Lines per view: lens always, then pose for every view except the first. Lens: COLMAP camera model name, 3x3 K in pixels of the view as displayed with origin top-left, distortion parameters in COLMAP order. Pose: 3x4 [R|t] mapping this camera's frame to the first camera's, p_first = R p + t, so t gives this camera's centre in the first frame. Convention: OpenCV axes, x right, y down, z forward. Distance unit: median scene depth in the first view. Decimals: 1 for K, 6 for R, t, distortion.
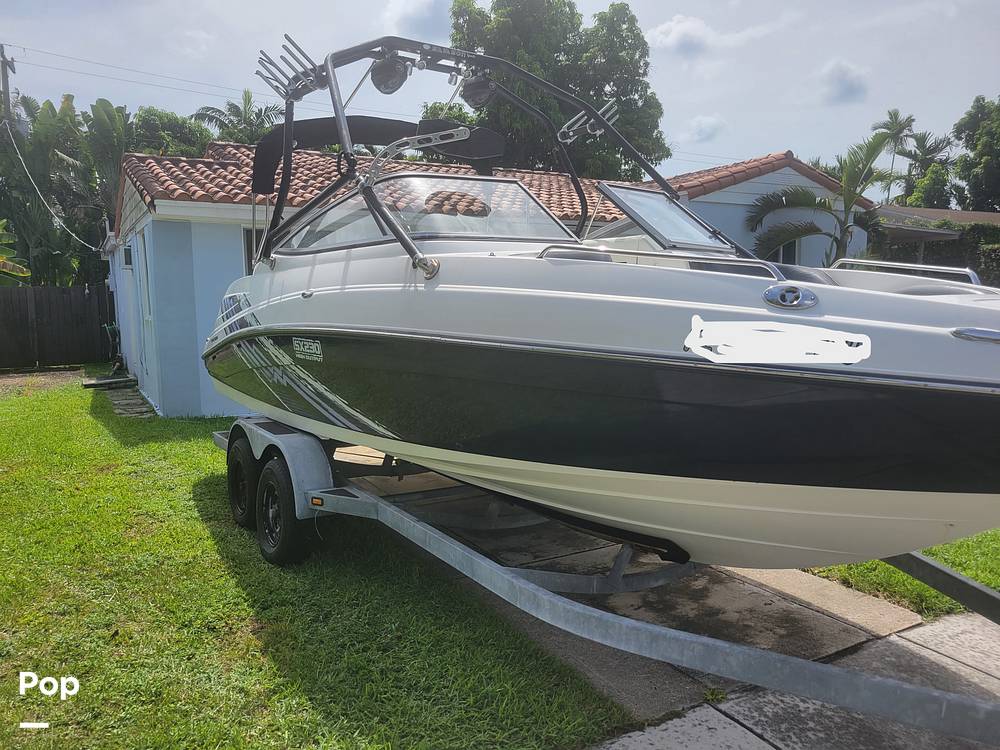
lens RADIAL K [[754.0, 0, 497.3], [0, 754.0, 372.0], [0, 0, 1]] dist [0.032434, -0.012159]
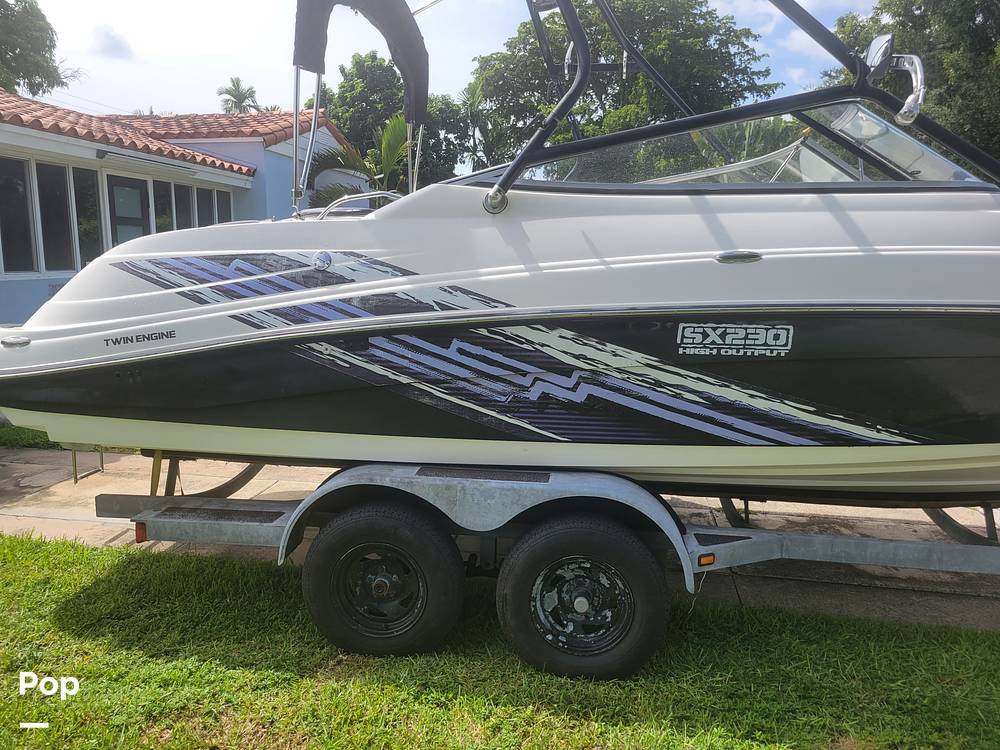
lens RADIAL K [[754.0, 0, 502.4], [0, 754.0, 372.1], [0, 0, 1]] dist [0.032434, -0.012159]
pose [[0.648228, -0.102376, 0.754533, -0.386265], [0.064881, 0.994743, 0.079228, -0.029274], [-0.758677, -0.002403, 0.651462, 0.311894]]
